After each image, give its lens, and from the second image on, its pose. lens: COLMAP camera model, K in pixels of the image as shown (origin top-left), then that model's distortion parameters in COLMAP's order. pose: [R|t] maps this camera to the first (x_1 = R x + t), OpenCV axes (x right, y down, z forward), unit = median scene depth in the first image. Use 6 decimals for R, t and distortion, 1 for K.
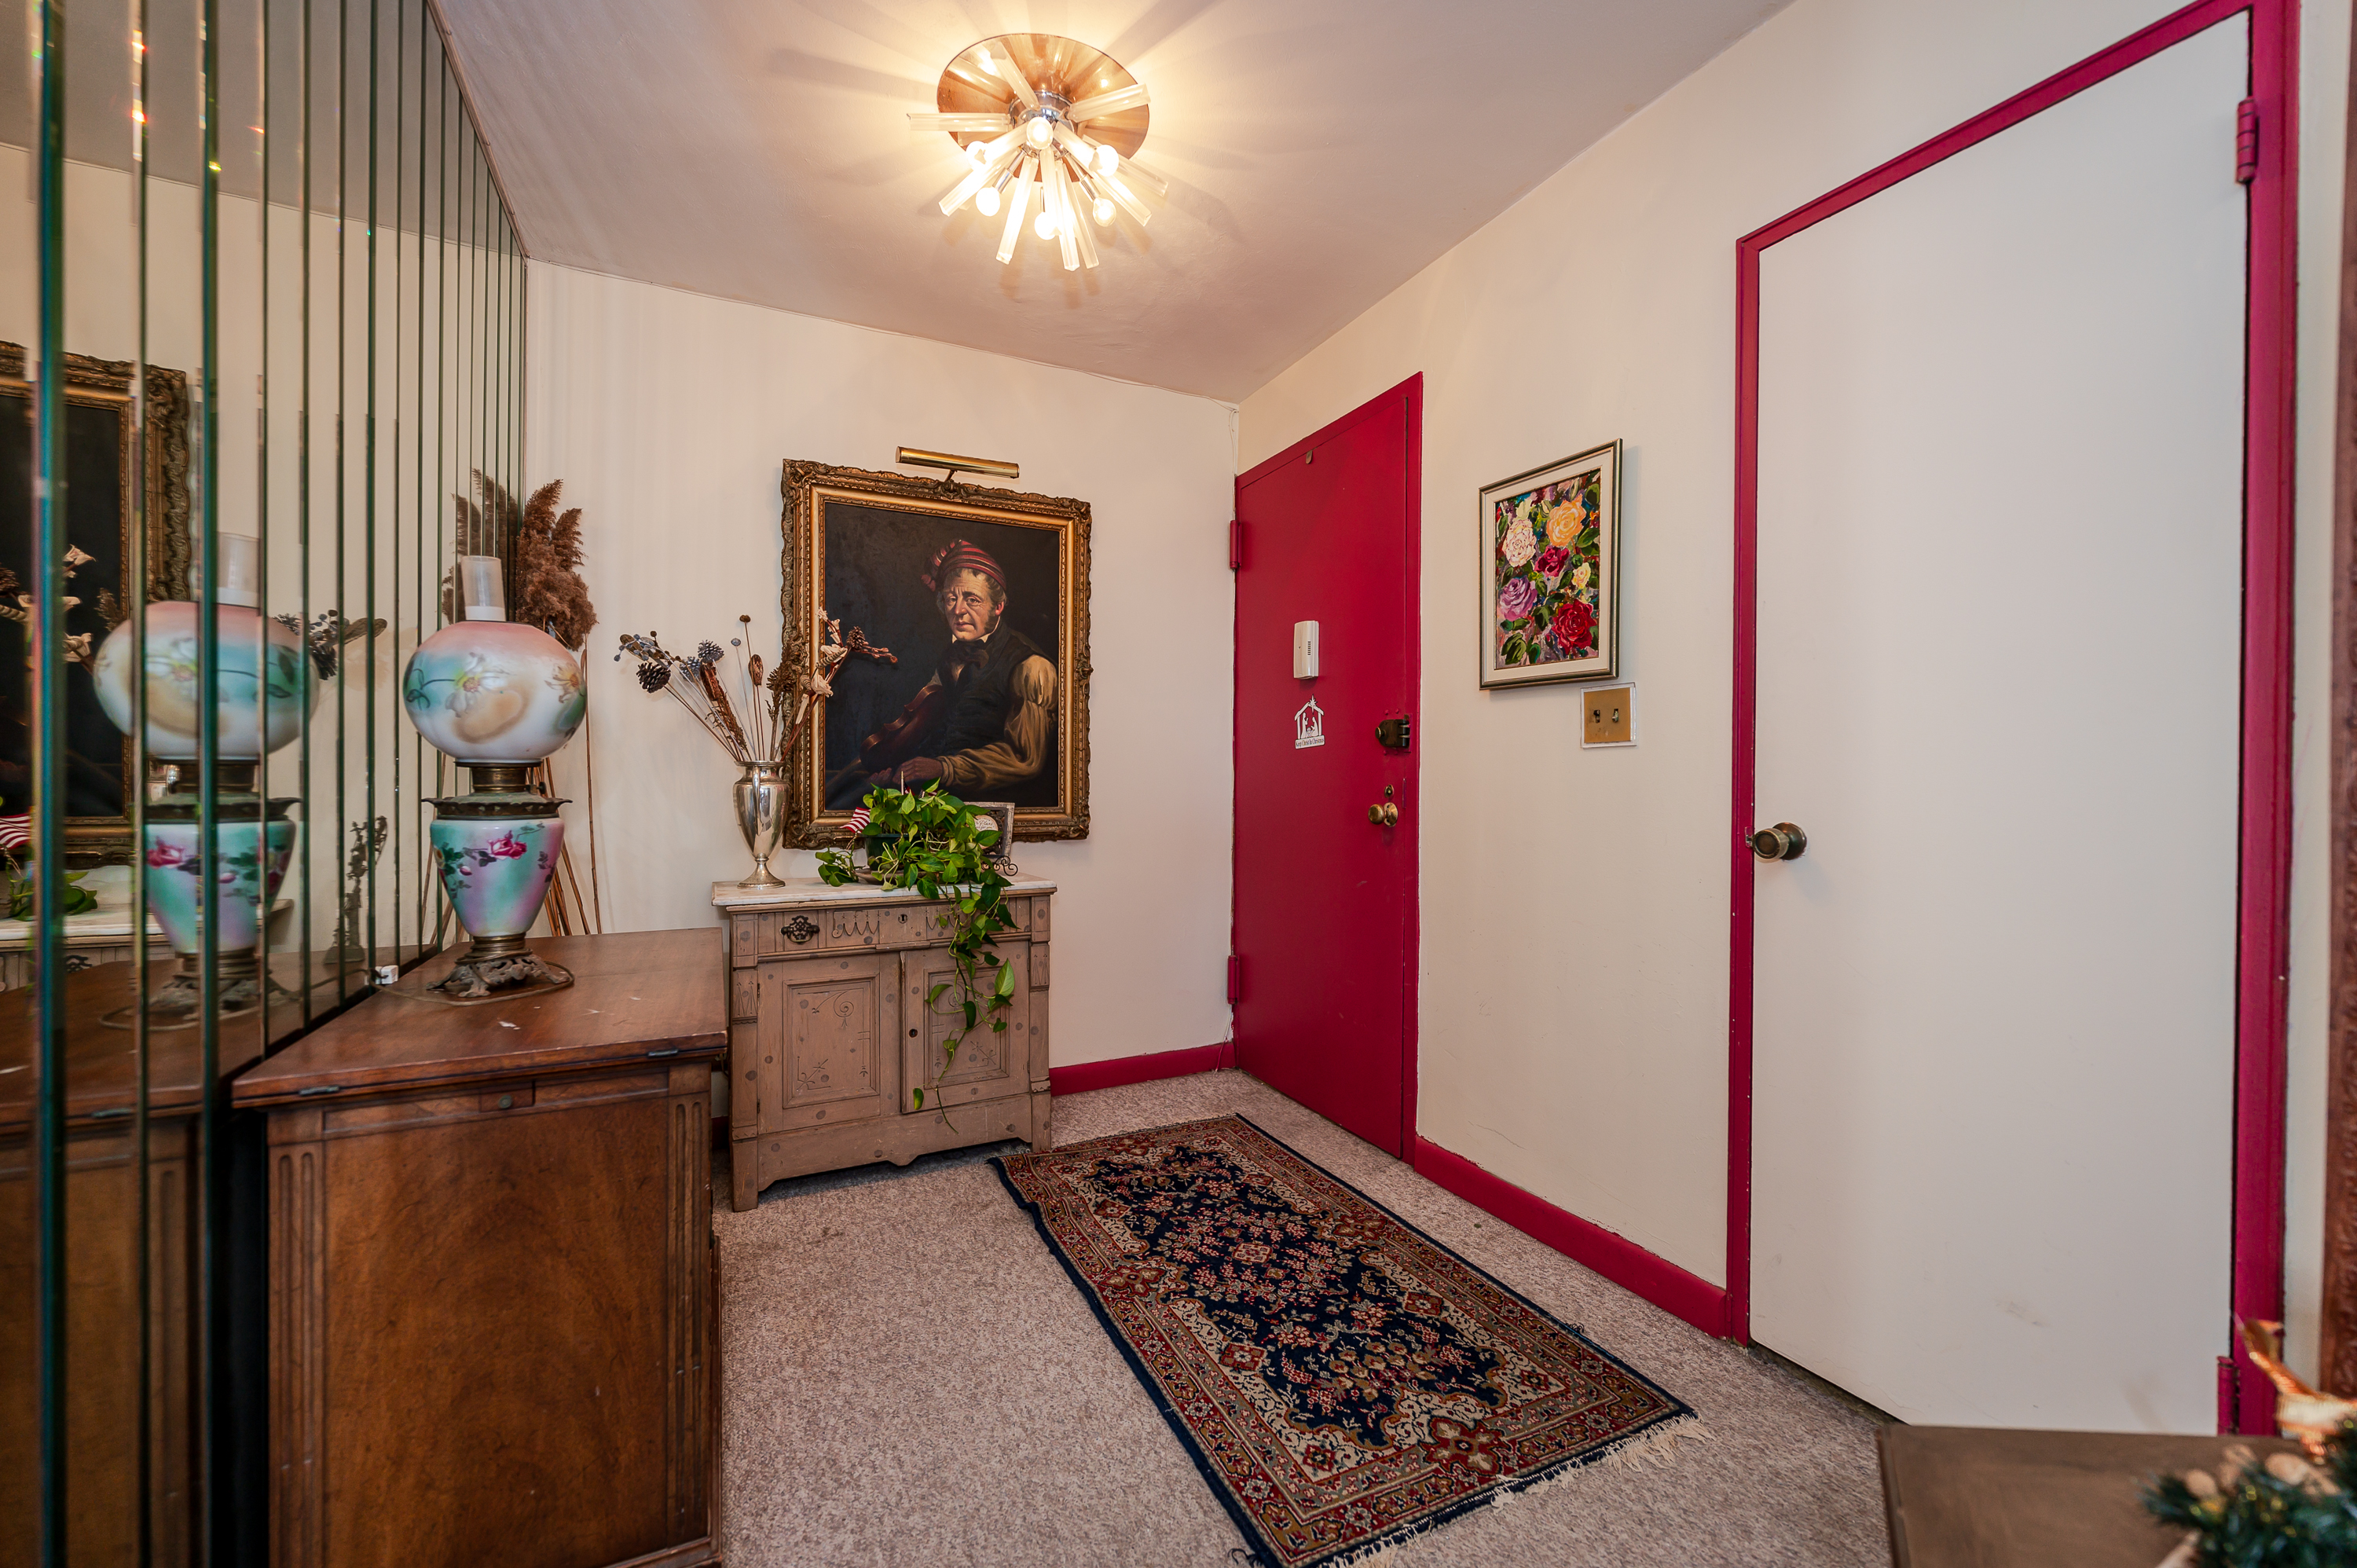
lens RADIAL K [[940.0, 0, 1170.7], [0, 940.0, 783.9], [0, 0, 1]] dist [0.006571, -0.001395]
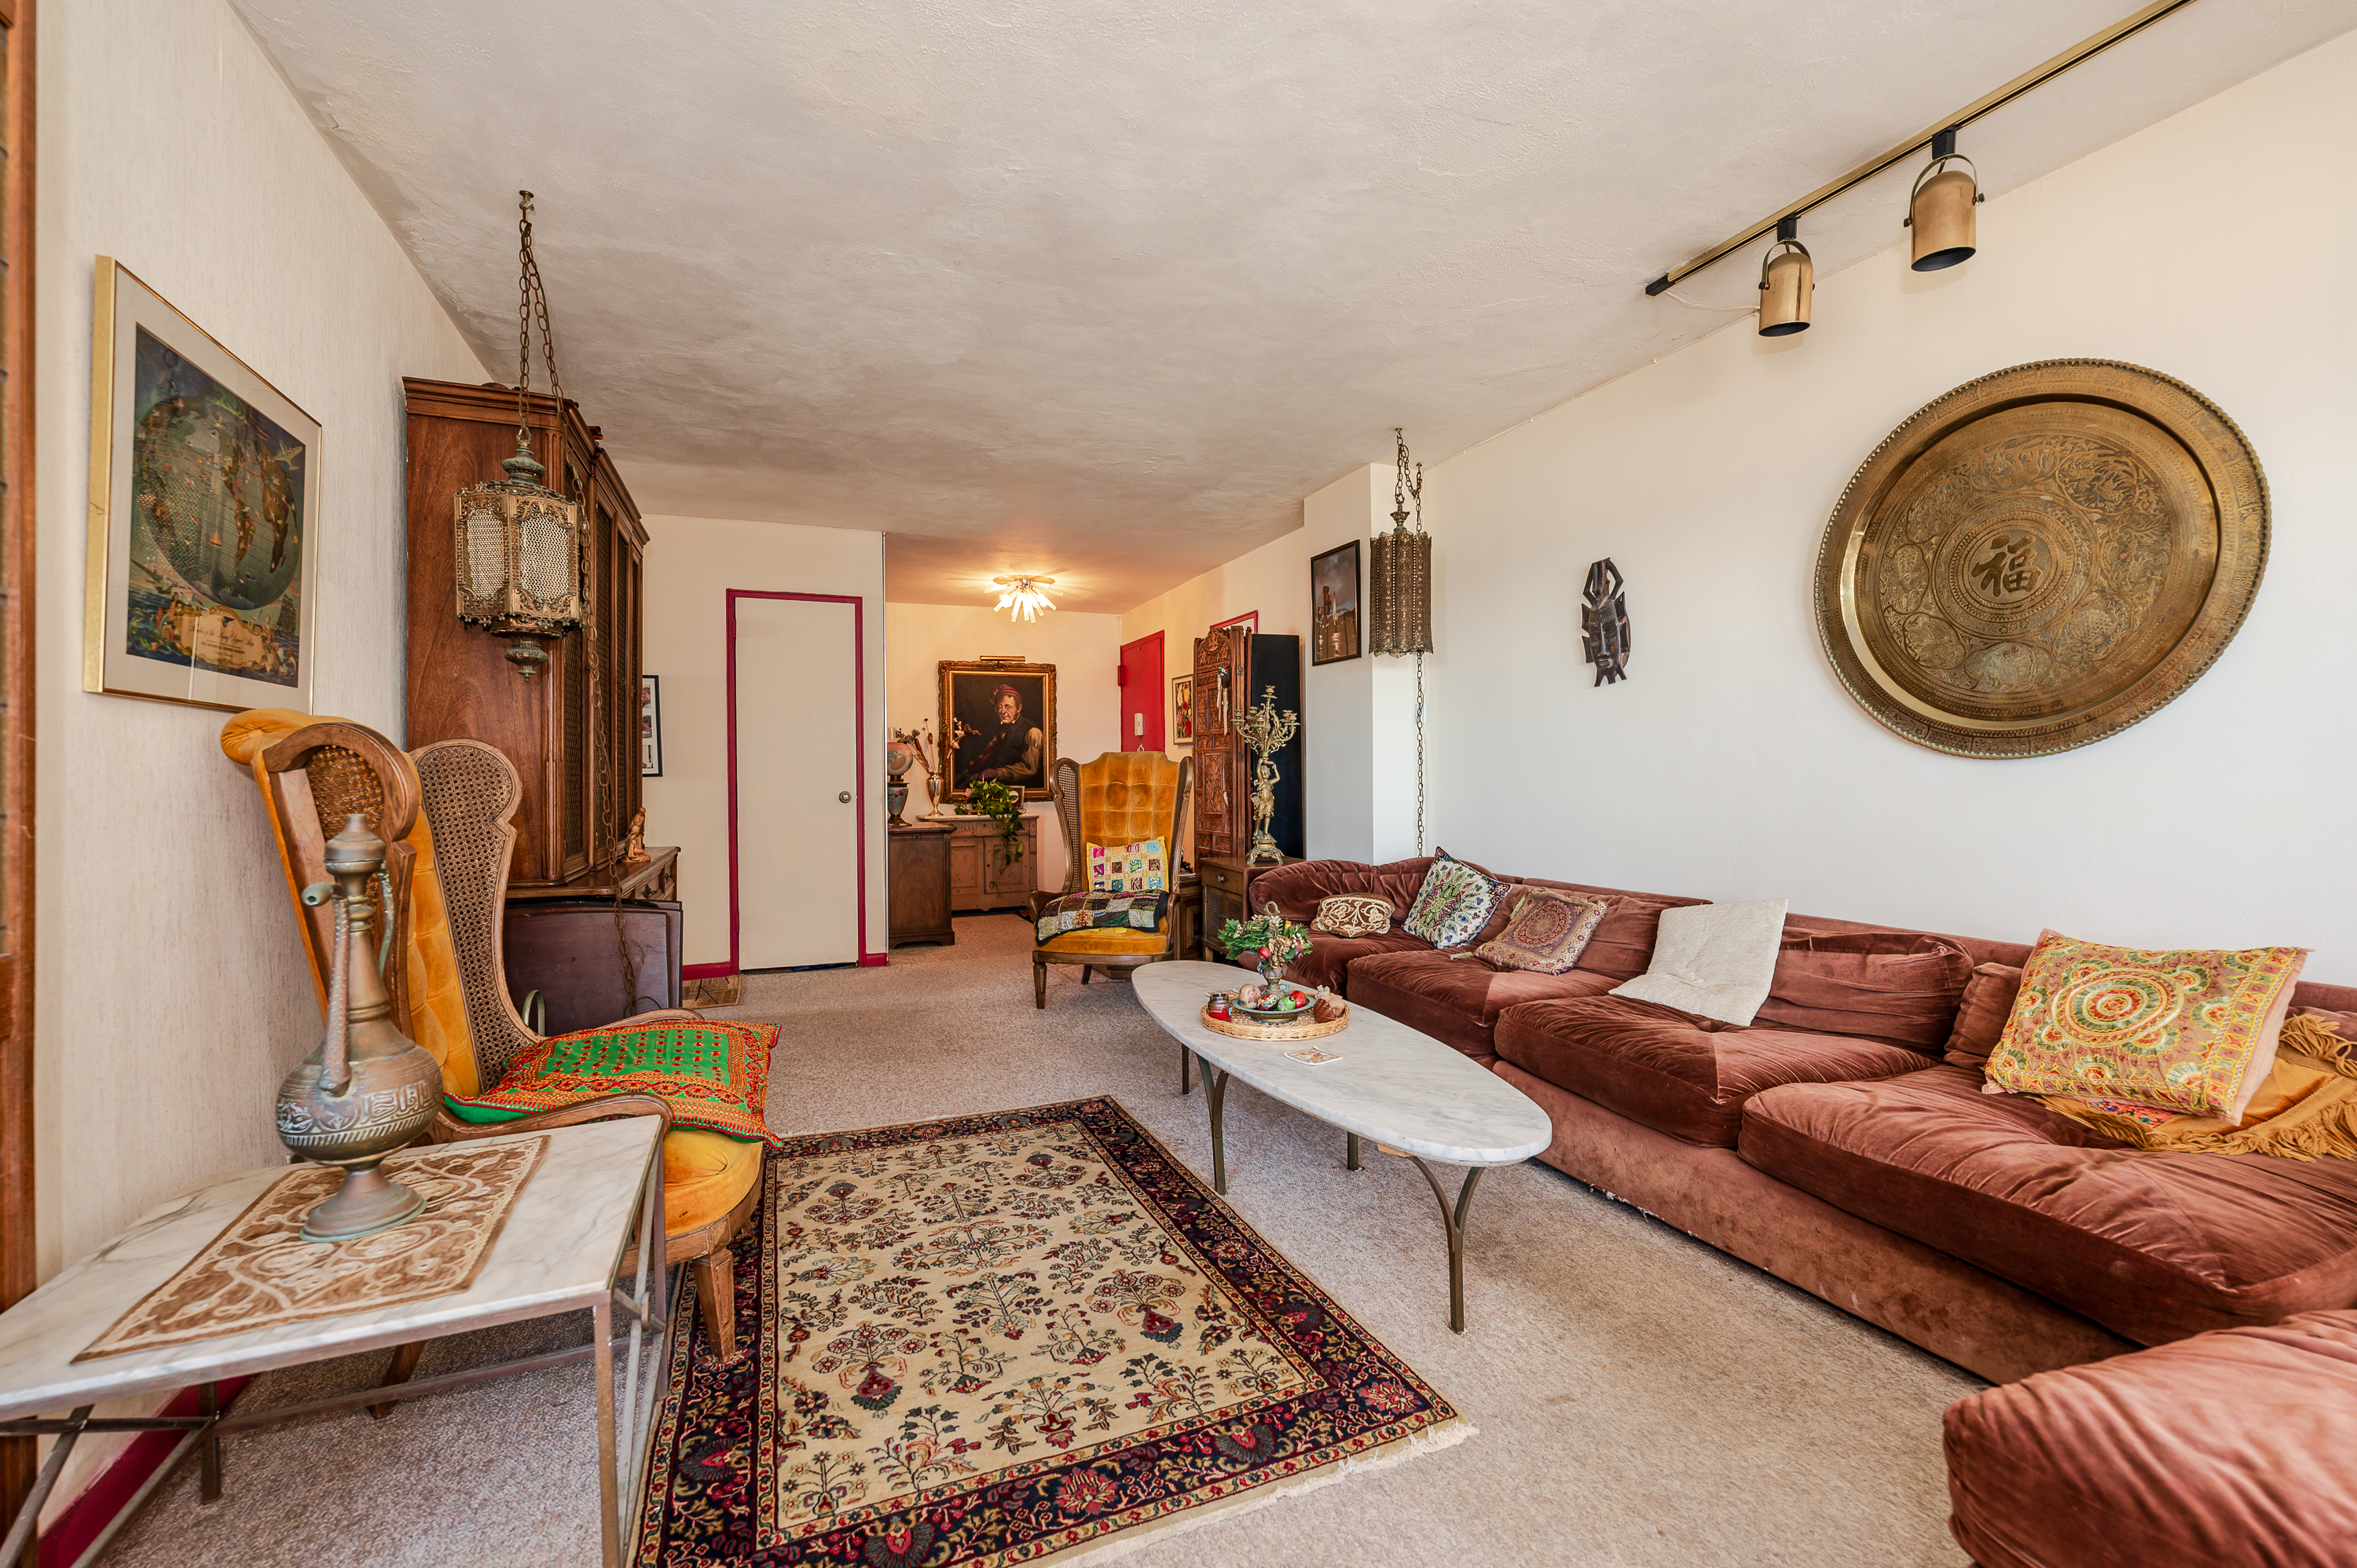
lens RADIAL K [[992.0, 0, 1182.9], [0, 992.0, 784.3], [0, 0, 1]] dist [-0.001058, -0.000666]
pose [[0.997904, -0.011869, -0.063606, 0.474852], [0.012236, 0.999911, 0.005378, 0.005968], [0.063537, -0.006145, 0.997961, -1.832528]]
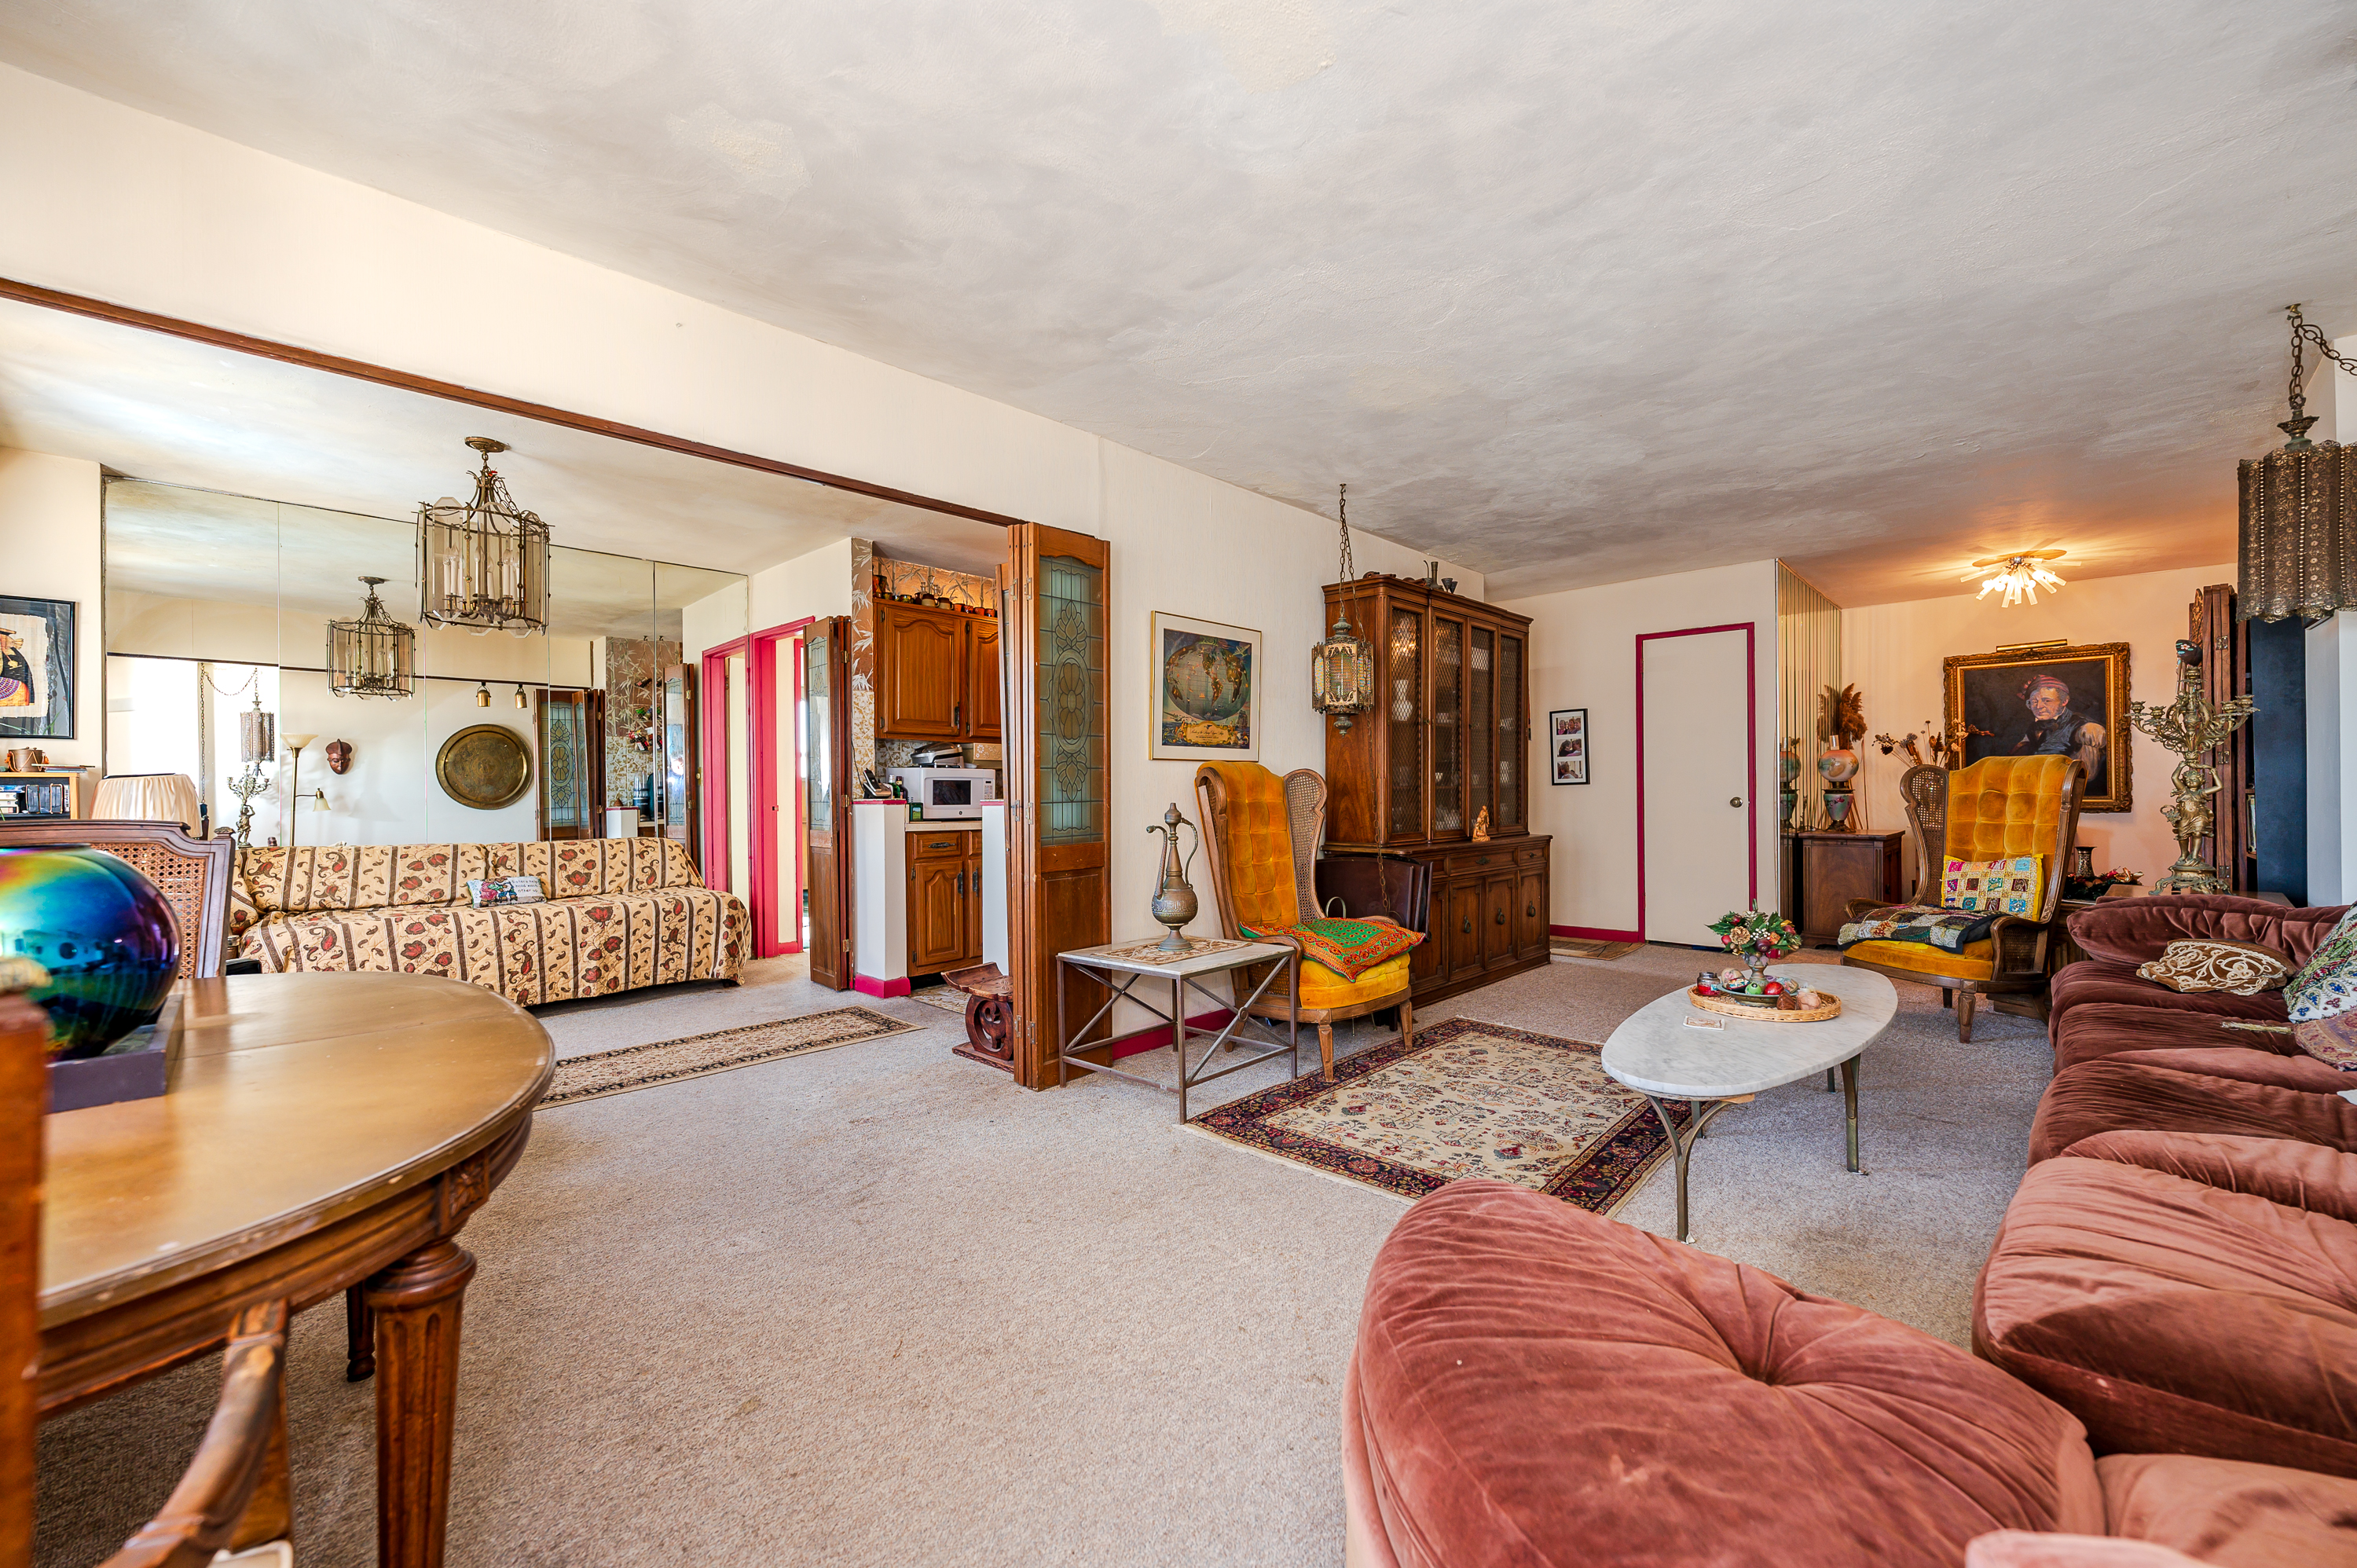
lens RADIAL K [[940.0, 0, 1180.7], [0, 940.0, 786.2], [0, 0, 1]] dist [0.006571, -0.001395]
pose [[0.354359, -0.010326, -0.935052, 1.230851], [0.007242, 0.999939, -0.008297, 0.006573], [0.935081, -0.003832, 0.354413, -1.820972]]
